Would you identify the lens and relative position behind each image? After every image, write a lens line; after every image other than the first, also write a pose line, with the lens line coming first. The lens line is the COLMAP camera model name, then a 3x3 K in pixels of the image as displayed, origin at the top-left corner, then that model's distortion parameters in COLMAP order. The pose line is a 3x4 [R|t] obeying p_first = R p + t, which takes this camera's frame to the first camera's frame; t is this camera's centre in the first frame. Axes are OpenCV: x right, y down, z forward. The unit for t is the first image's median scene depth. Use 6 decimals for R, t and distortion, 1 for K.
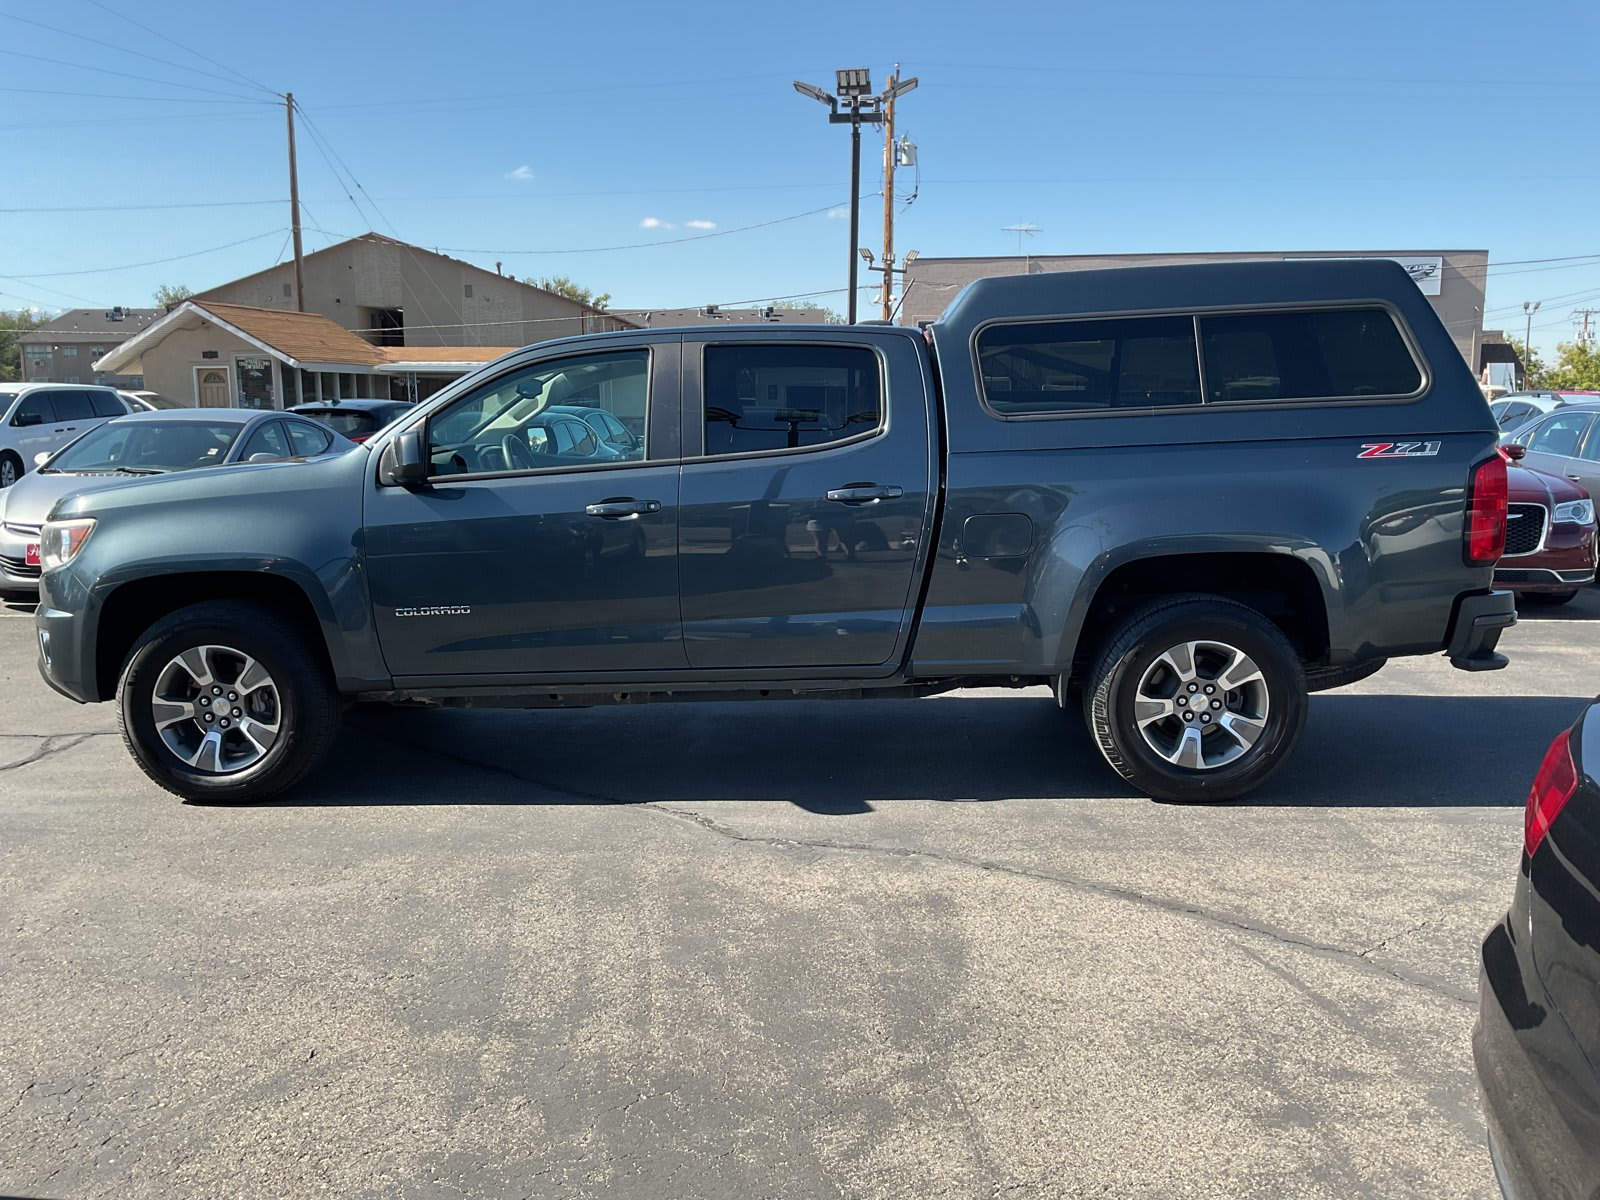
lens RADIAL K [[1450.2, 0, 800.0], [0, 1450.2, 600.0], [0, 0, 1]] dist [0.148994, -0.303659]
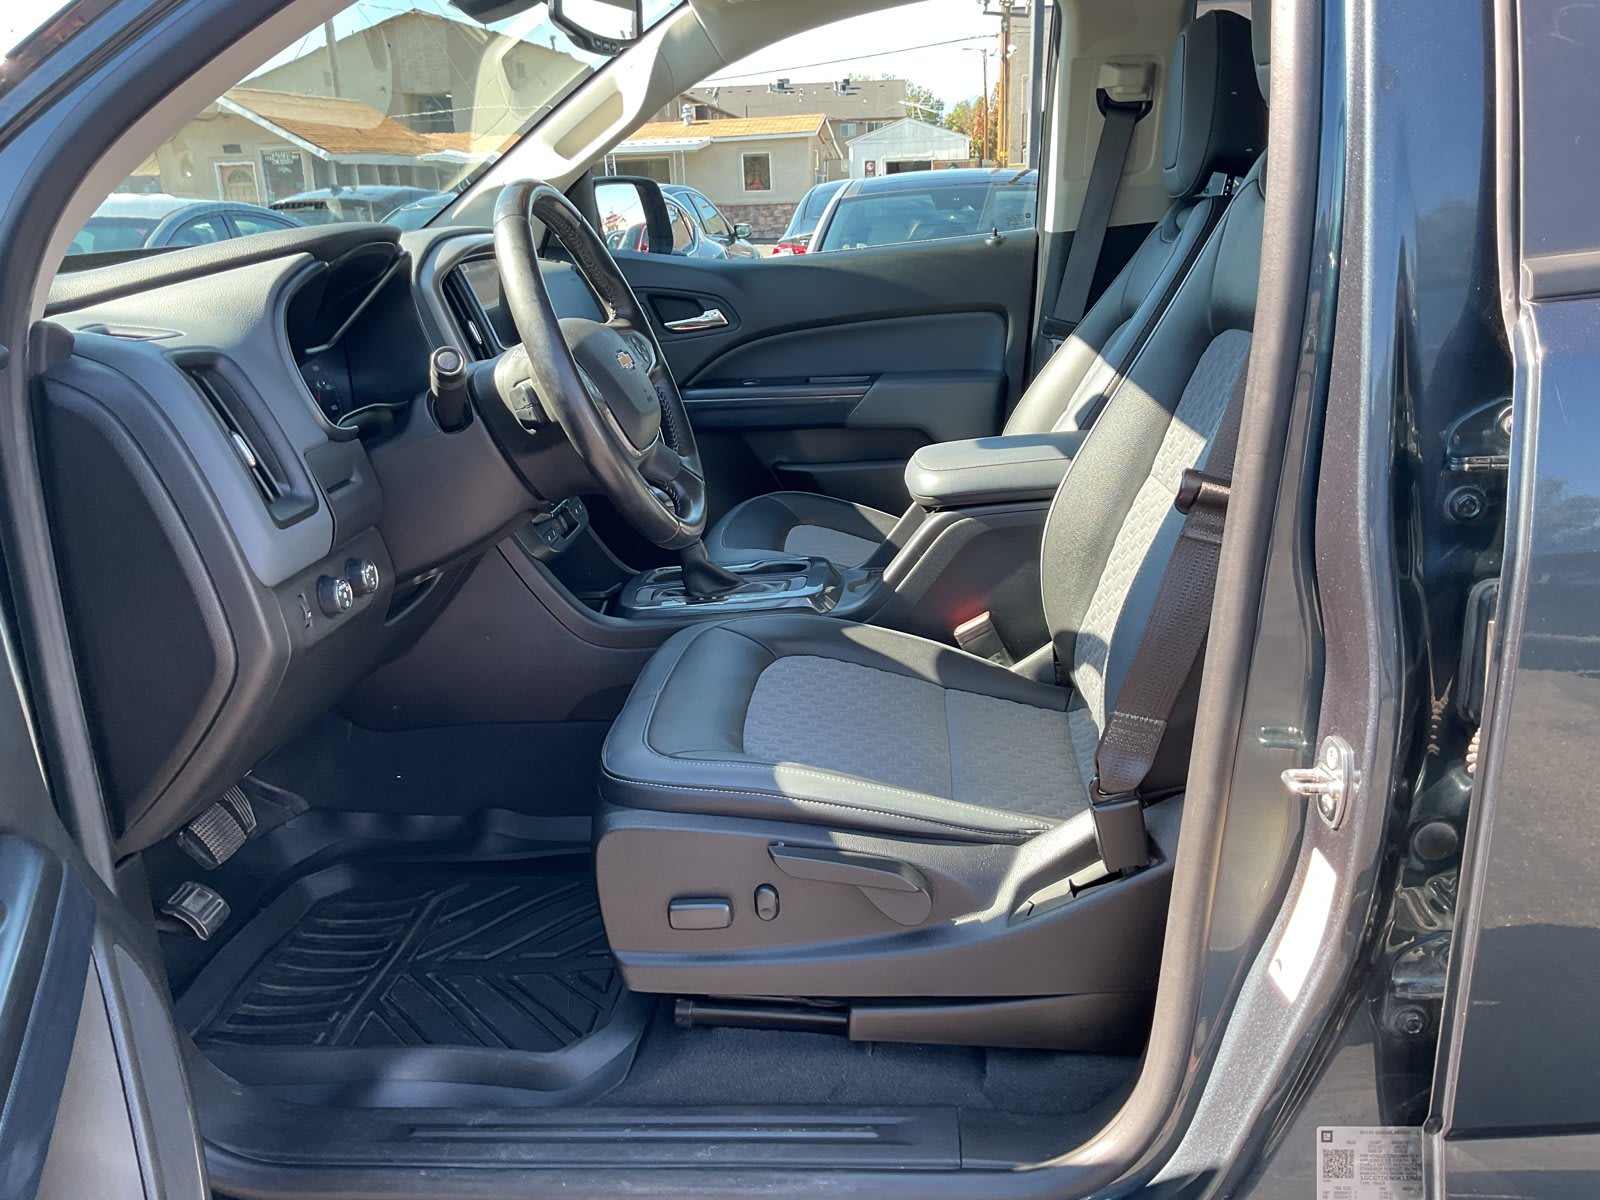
lens RADIAL K [[1398.5, 0, 800.0], [0, 1398.5, 600.0], [0, 0, 1]] dist [0.008668, -0.013467]
pose [[0.998697, -0.020327, -0.046801, -0.028208], [0.027079, 0.988543, 0.148492, -0.015175], [0.043246, -0.149566, 0.987805, 0.148861]]
